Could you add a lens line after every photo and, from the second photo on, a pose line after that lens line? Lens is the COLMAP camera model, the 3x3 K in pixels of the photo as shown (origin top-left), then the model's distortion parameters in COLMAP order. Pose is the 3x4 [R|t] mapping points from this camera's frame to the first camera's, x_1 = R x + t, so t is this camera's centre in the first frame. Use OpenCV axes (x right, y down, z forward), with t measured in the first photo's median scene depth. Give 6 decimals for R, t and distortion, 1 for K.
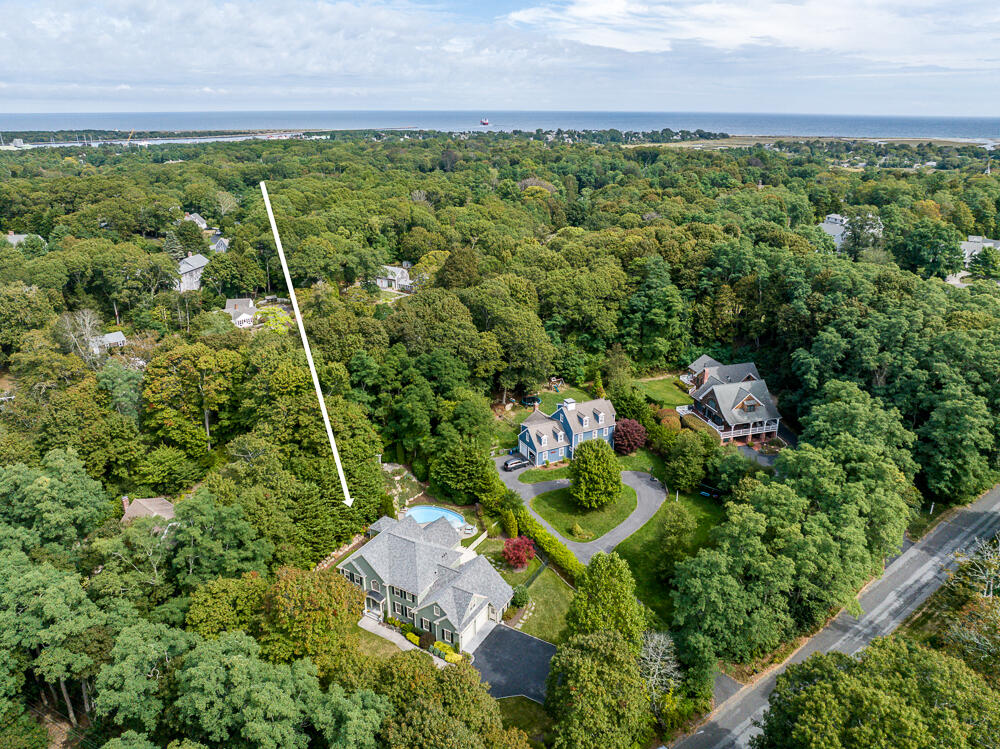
lens RADIAL K [[697.9, 0, 500.0], [0, 697.9, 374.5], [0, 0, 1]] dist [-0.038794, 0.002377]
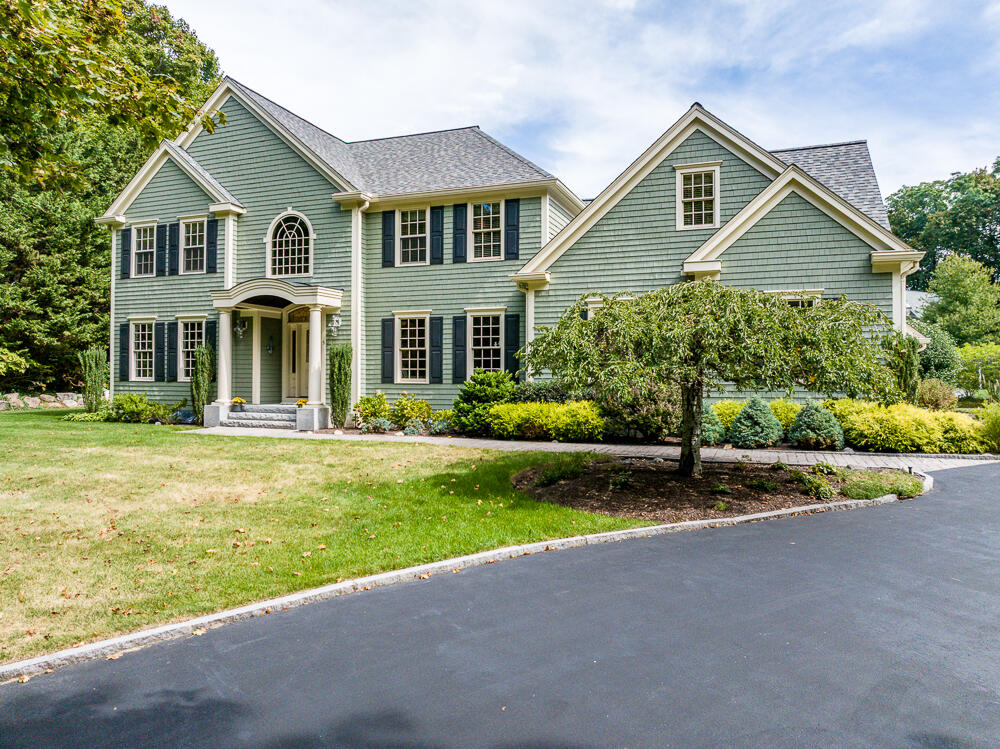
lens RADIAL K [[703.4, 0, 504.0], [0, 703.4, 377.4], [0, 0, 1]] dist [-0.026519, -0.003524]
pose [[0.986665, 0.004098, 0.162715, -0.115942], [0.055559, 0.931163, -0.360346, 0.313456], [-0.152991, 0.364581, 0.918518, 0.629212]]
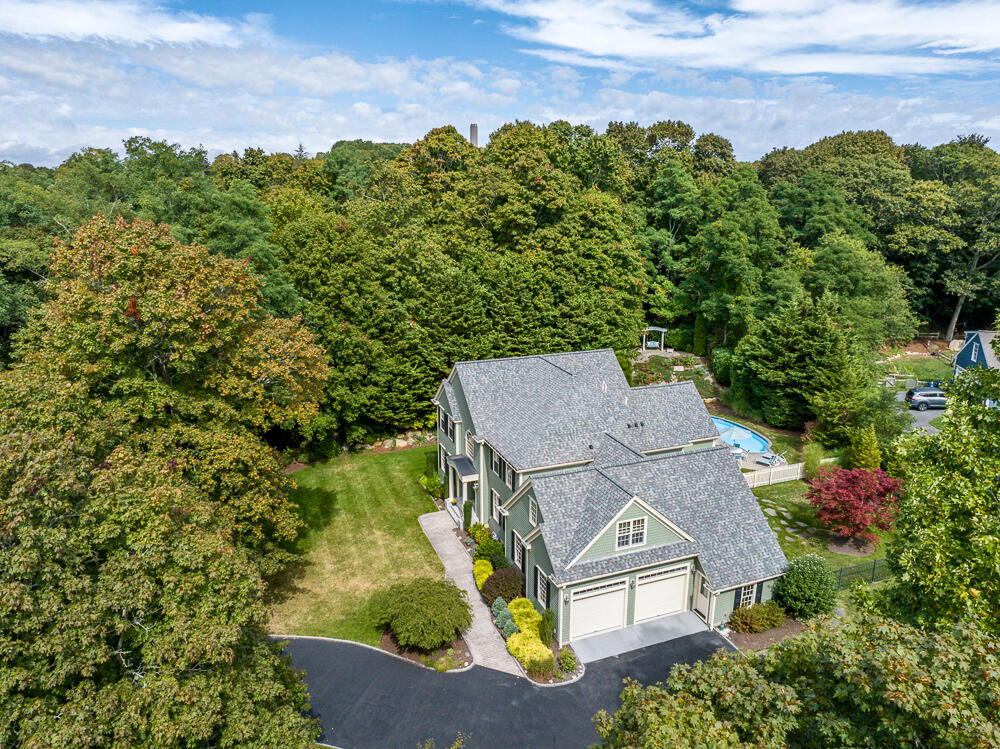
lens RADIAL K [[697.9, 0, 500.0], [0, 697.9, 374.5], [0, 0, 1]] dist [-0.038794, 0.002377]
pose [[0.779126, 0.161865, -0.605609, 0.077947], [-0.223143, 0.974422, -0.026636, 0.203708], [0.585808, 0.155890, 0.795316, 0.491624]]
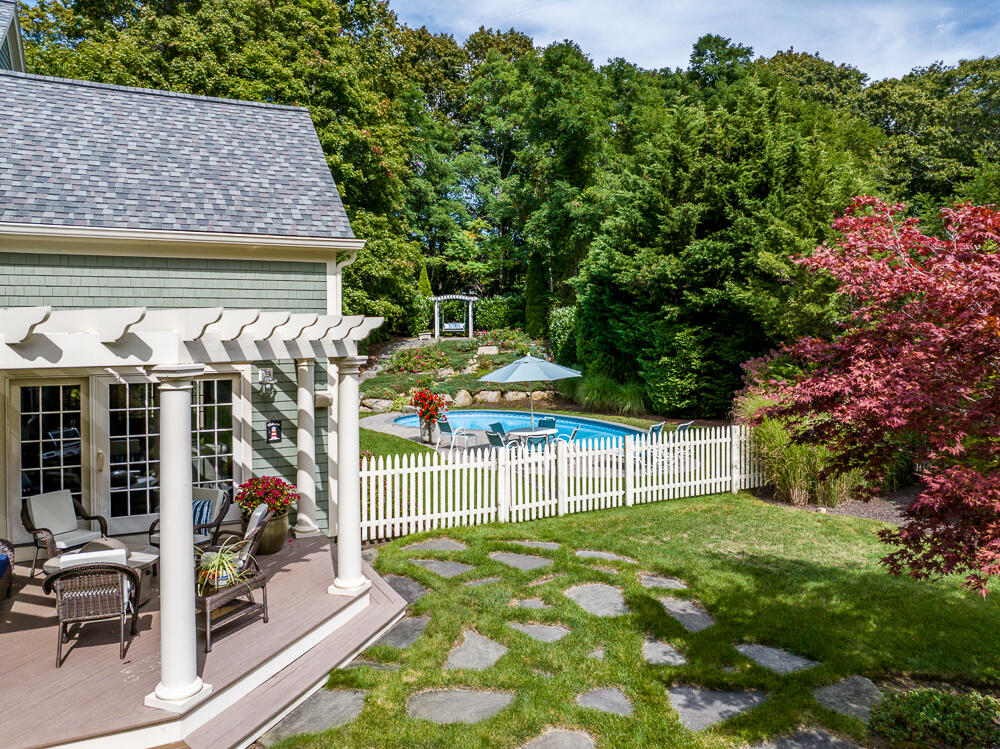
lens RADIAL K [[717.4, 0, 497.2], [0, 717.4, 332.4], [0, 0, 1]] dist [-0.039788, 0.000866]
pose [[0.831187, -0.007565, -0.555942, 0.011794], [-0.192270, 0.934305, -0.300177, 0.230279], [0.521691, 0.356394, 0.775127, 0.799721]]
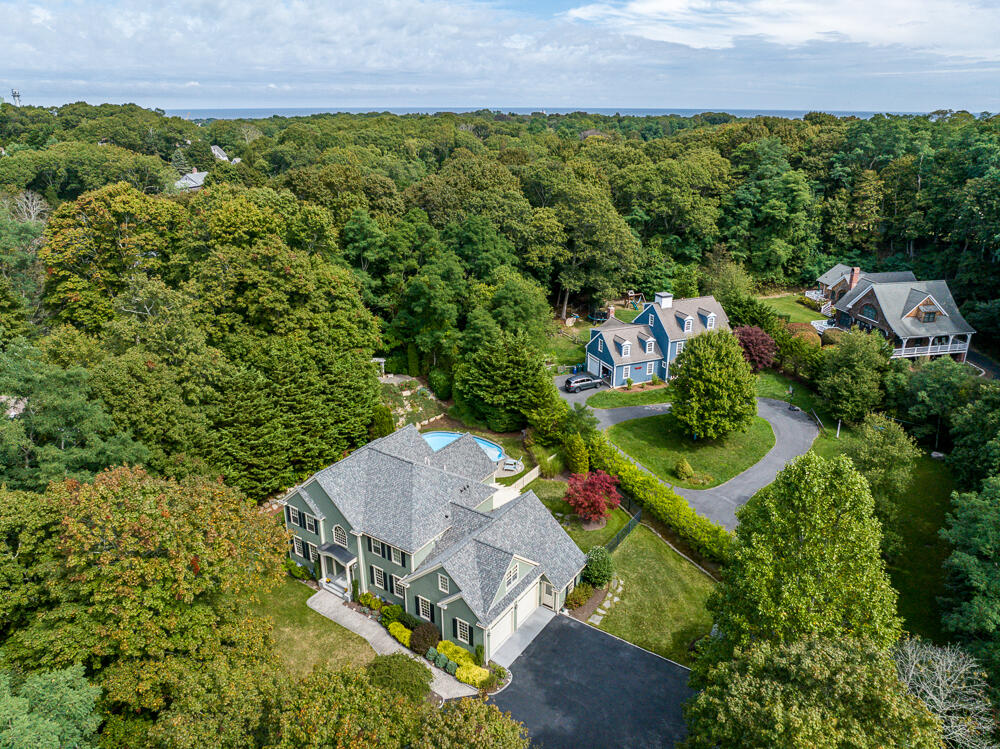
lens RADIAL K [[697.9, 0, 500.0], [0, 697.9, 374.5], [0, 0, 1]] dist [-0.038794, 0.002377]
pose [[0.997203, 0.025169, -0.070373, -0.010711], [-0.024989, 0.999682, 0.003449, 0.128765], [0.070437, -0.001681, 0.997515, 0.342458]]
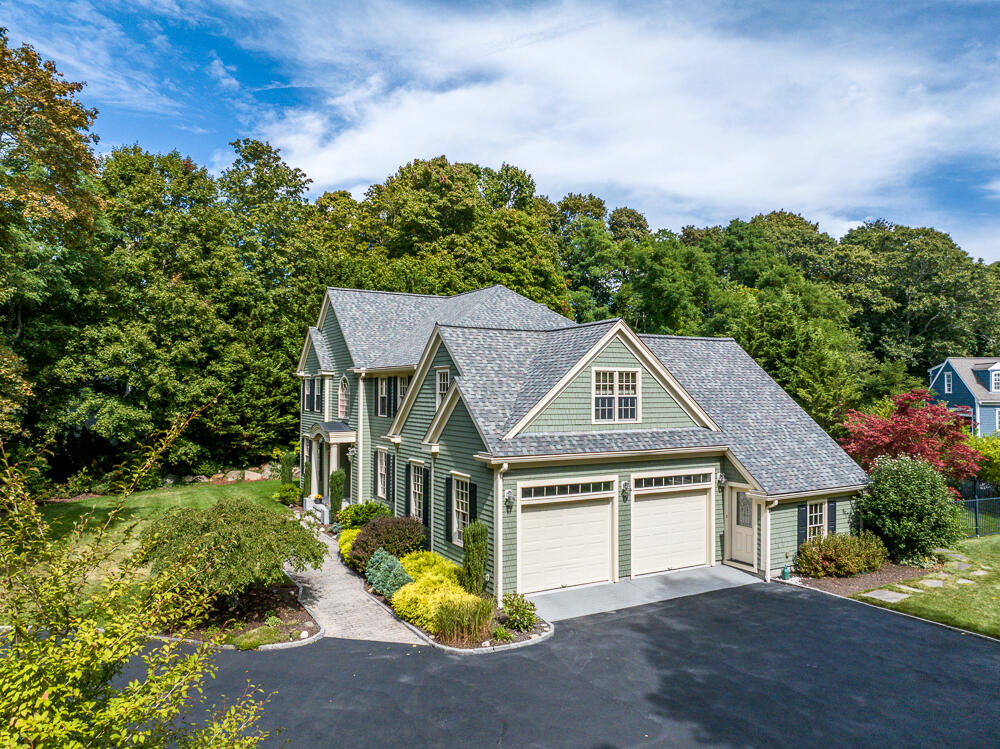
lens RADIAL K [[703.4, 0, 504.0], [0, 703.4, 377.4], [0, 0, 1]] dist [-0.026519, -0.003524]
pose [[0.859950, -0.009495, -0.510290, 0.025373], [-0.184501, 0.926428, -0.328163, 0.291040], [0.475863, 0.376353, 0.794929, 0.601991]]
